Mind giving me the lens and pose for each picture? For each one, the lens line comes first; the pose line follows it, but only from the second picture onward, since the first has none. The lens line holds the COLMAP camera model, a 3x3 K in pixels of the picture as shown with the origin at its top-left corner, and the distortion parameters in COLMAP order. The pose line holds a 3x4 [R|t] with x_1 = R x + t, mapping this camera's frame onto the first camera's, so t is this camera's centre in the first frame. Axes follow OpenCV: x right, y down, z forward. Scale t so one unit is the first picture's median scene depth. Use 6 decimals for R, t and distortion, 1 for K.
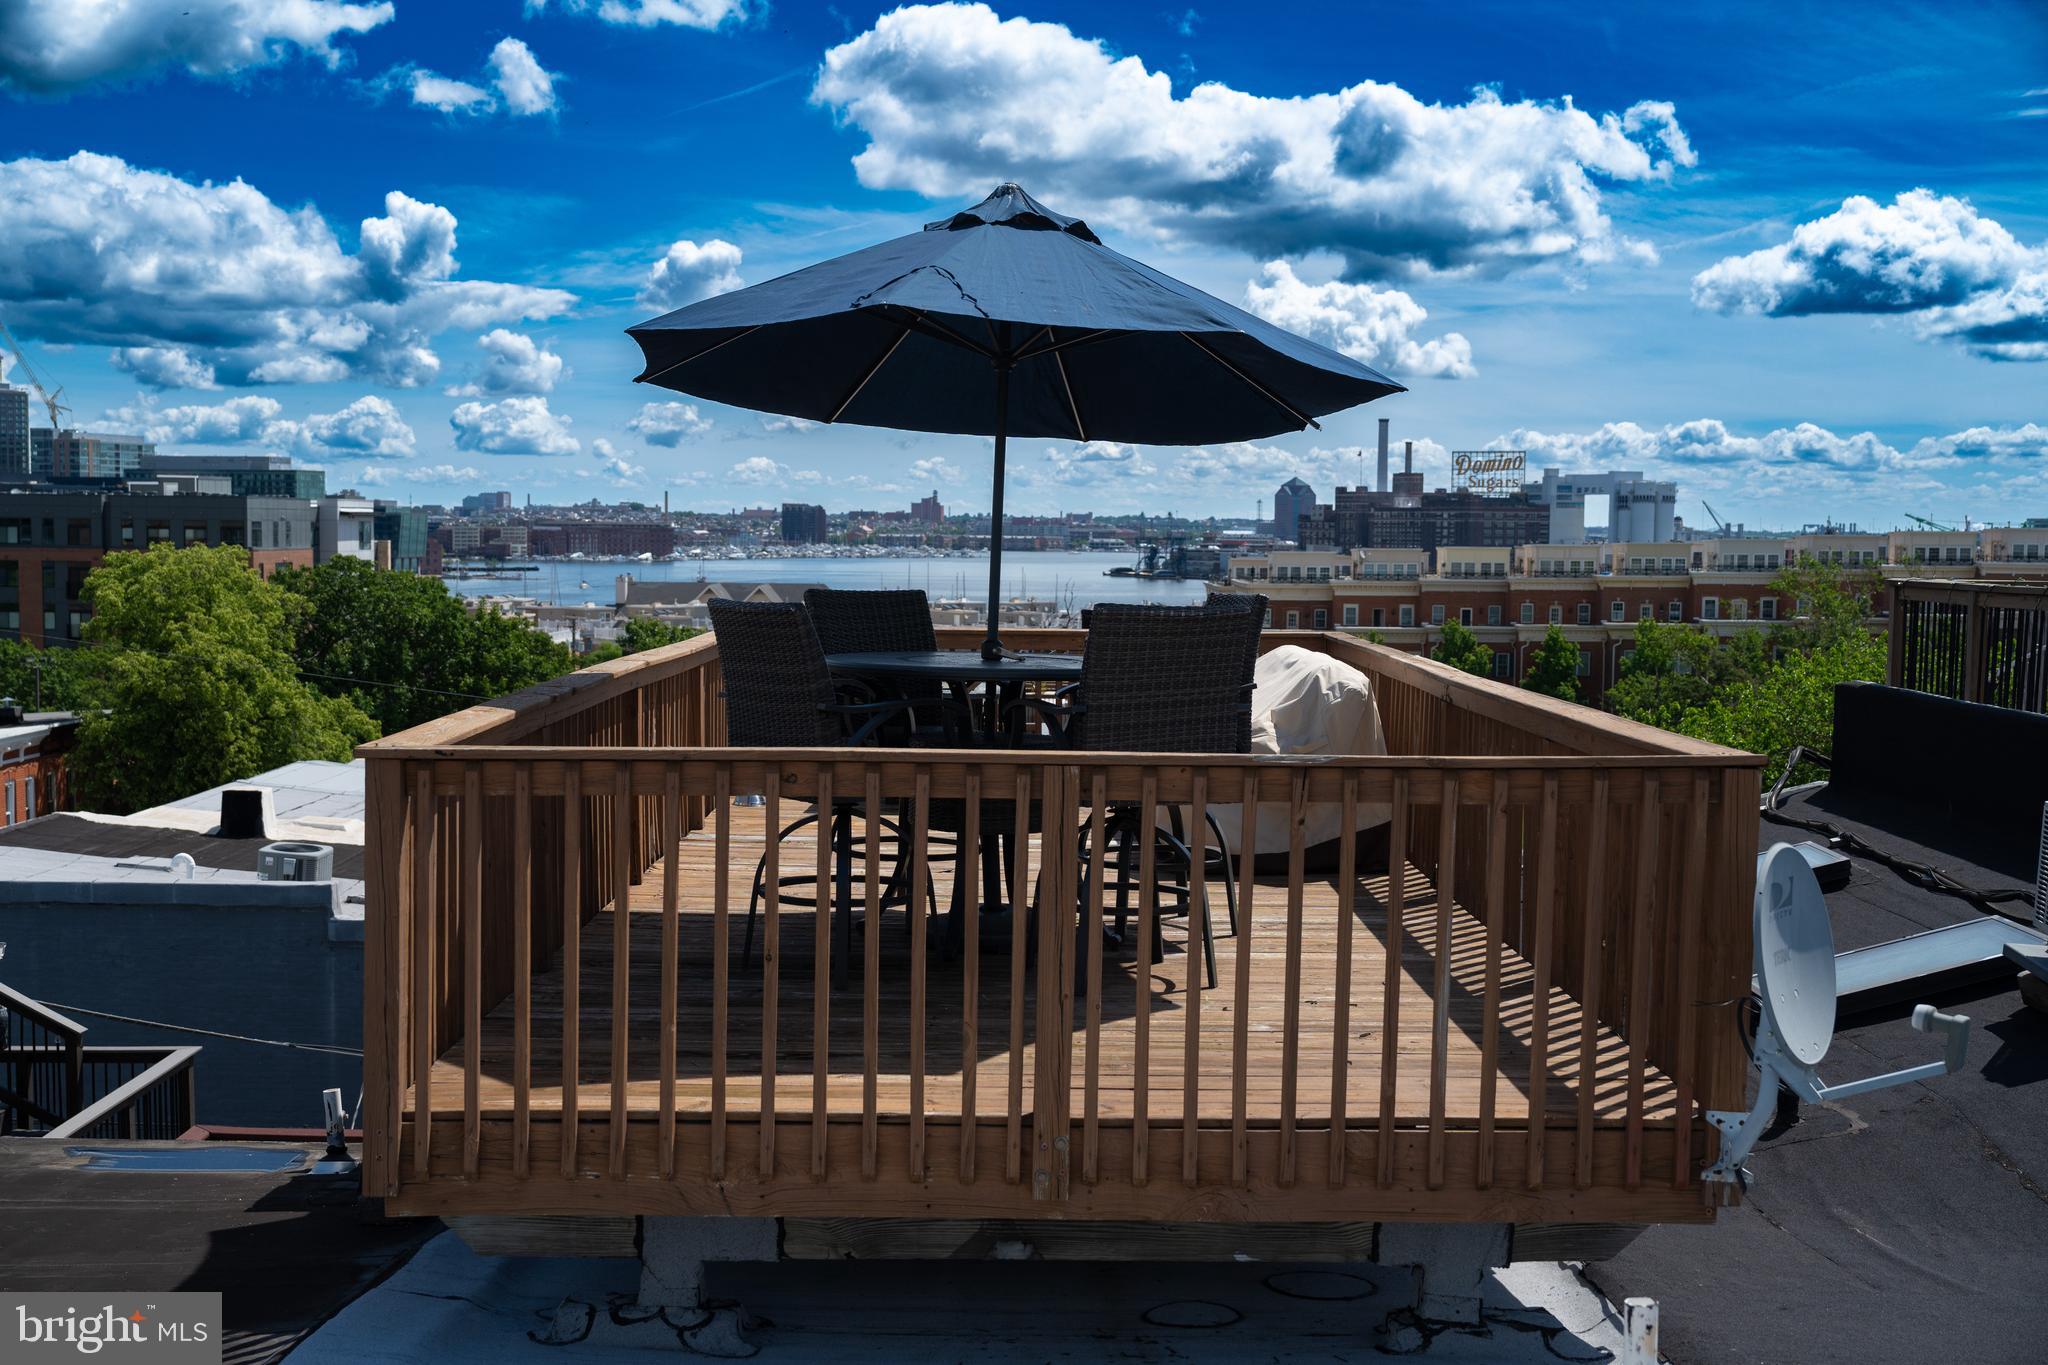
lens RADIAL K [[2335.1, 0, 1000.5], [0, 2335.1, 691.0], [0, 0, 1]] dist [0.008484, 0.000000]
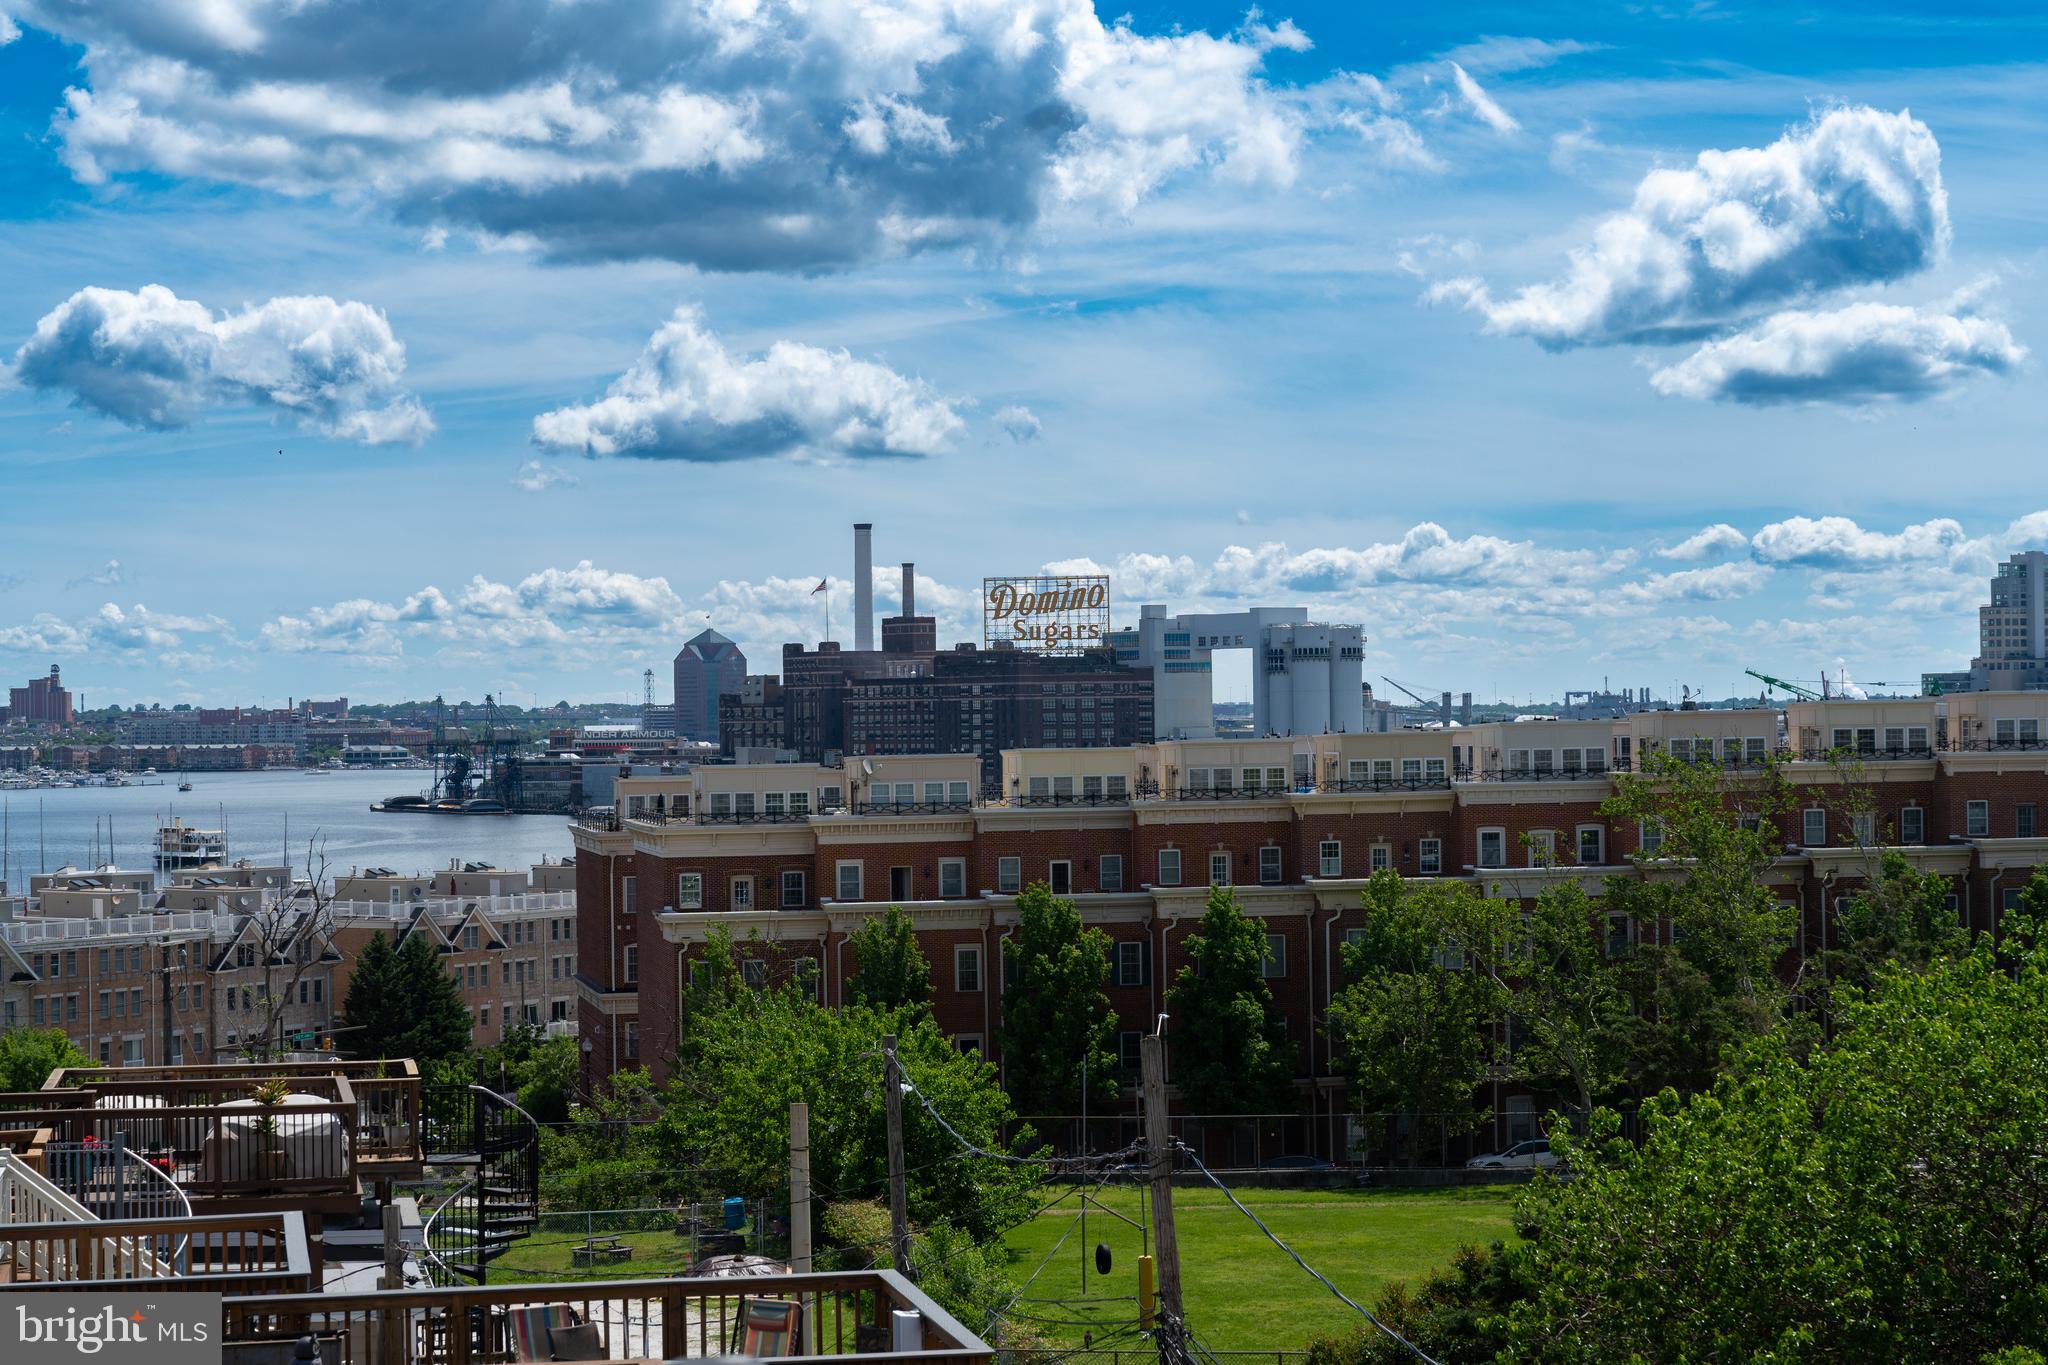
lens RADIAL K [[4019.3, 0, 1020.4], [0, 4019.3, 678.9], [0, 0, 1]] dist [0.029611, 0.000000]
pose [[0.978498, -0.021804, 0.205100, -0.000163], [0.038018, 0.996425, -0.075445, -0.006620], [-0.202721, 0.081620, 0.975829, 0.077210]]
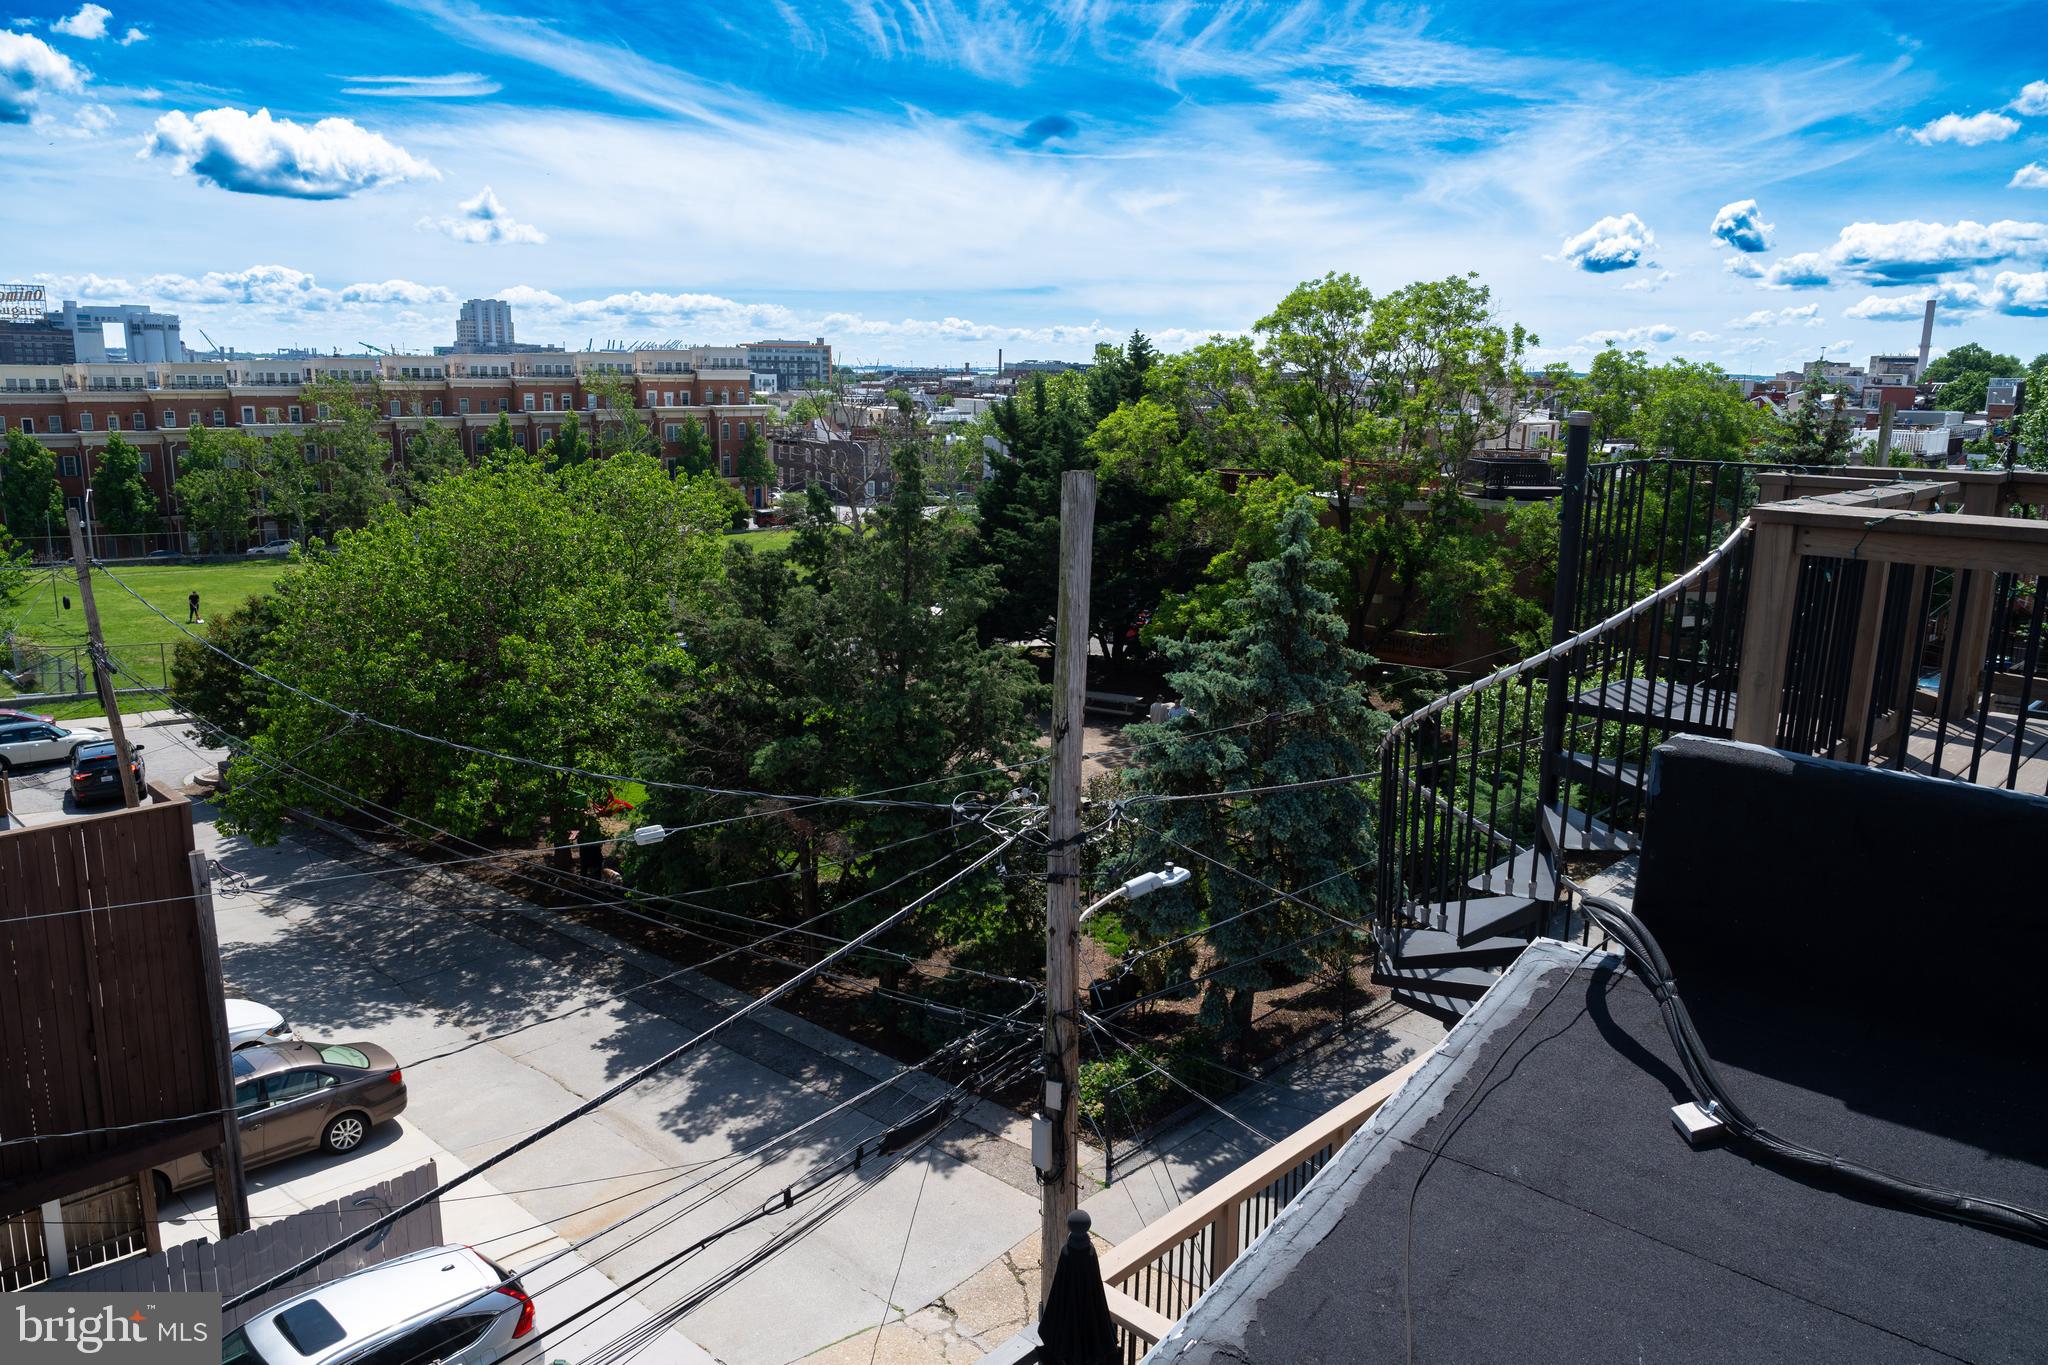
lens RADIAL K [[1455.8, 0, 1039.2], [0, 1455.8, 695.2], [0, 0, 1]] dist [-0.031753, 0.023366]
pose [[0.685621, -0.152637, 0.711777, 0.010257], [0.034883, 0.983536, 0.177314, -0.008106], [-0.727123, -0.096741, 0.679657, 0.108936]]
